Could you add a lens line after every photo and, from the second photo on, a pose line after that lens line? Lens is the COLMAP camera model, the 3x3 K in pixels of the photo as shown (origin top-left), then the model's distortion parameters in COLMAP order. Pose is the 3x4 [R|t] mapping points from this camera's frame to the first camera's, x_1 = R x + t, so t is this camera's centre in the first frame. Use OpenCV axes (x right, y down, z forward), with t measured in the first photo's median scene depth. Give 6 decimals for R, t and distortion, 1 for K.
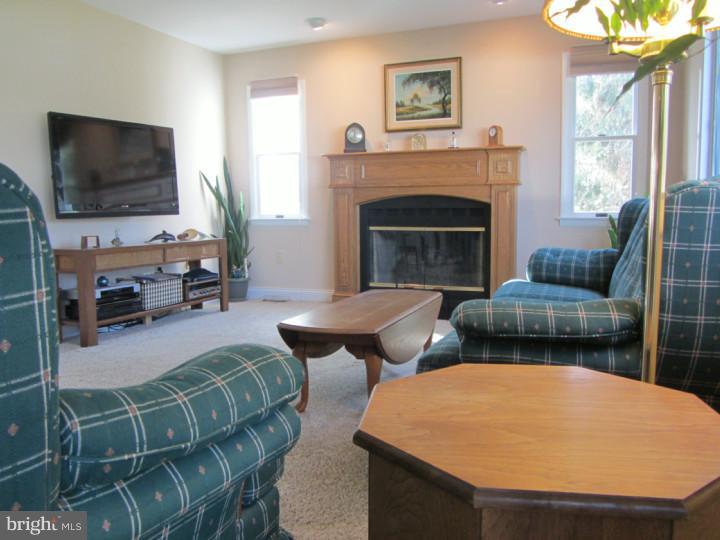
lens RADIAL K [[599.4, 0, 360.0], [0, 599.4, 270.0], [0, 0, 1]] dist [-0.054426, 0.049847]
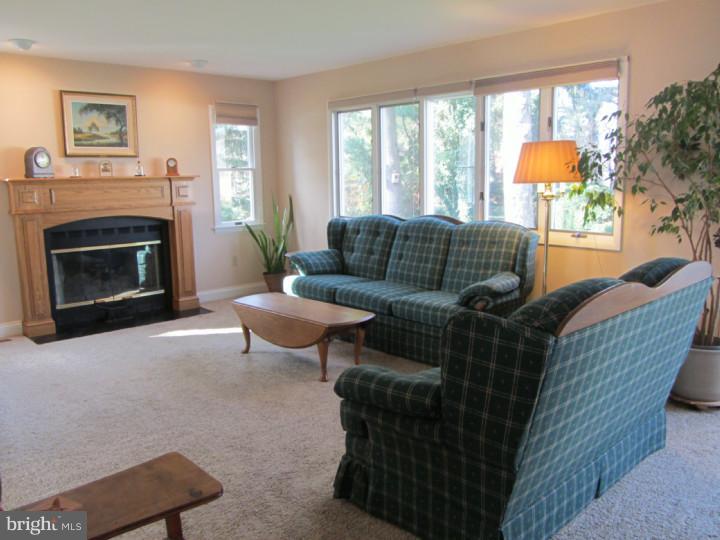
lens RADIAL K [[599.4, 0, 360.0], [0, 599.4, 270.0], [0, 0, 1]] dist [-0.054426, 0.049847]
pose [[0.412109, -0.146360, 0.899303, -0.709072], [0.105237, 0.988054, 0.112579, -0.104300], [-0.905037, 0.048245, 0.422588, 0.131995]]
